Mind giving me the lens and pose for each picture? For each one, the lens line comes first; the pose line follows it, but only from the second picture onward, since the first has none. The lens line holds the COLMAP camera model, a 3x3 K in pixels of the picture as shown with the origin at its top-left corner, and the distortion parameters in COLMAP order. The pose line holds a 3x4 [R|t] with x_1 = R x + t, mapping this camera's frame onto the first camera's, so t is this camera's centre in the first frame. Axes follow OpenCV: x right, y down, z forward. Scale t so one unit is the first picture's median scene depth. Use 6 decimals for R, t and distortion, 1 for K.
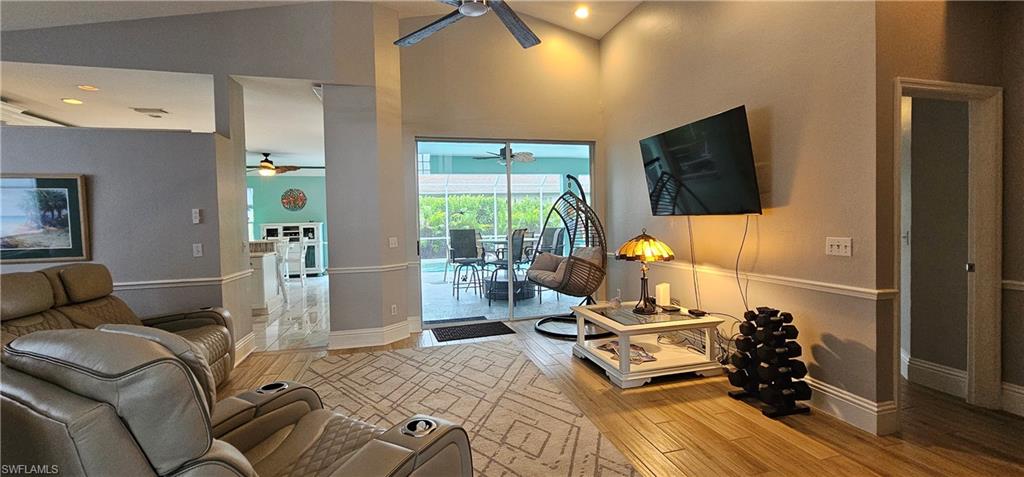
lens RADIAL K [[419.1, 0, 511.7], [0, 419.1, 229.7], [0, 0, 1]] dist [-0.001349, -0.000107]
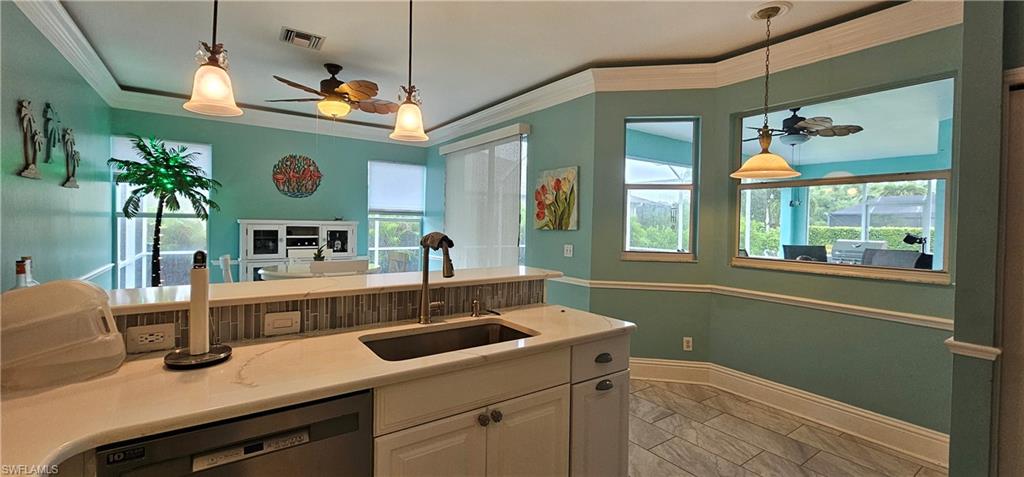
lens RADIAL K [[419.1, 0, 511.7], [0, 419.1, 229.7], [0, 0, 1]] dist [-0.001349, -0.000107]
pose [[0.934827, 0.033025, 0.353563, -1.213026], [-0.029428, 0.999446, -0.015547, -0.011099], [-0.353881, 0.004129, 0.935281, 1.103030]]
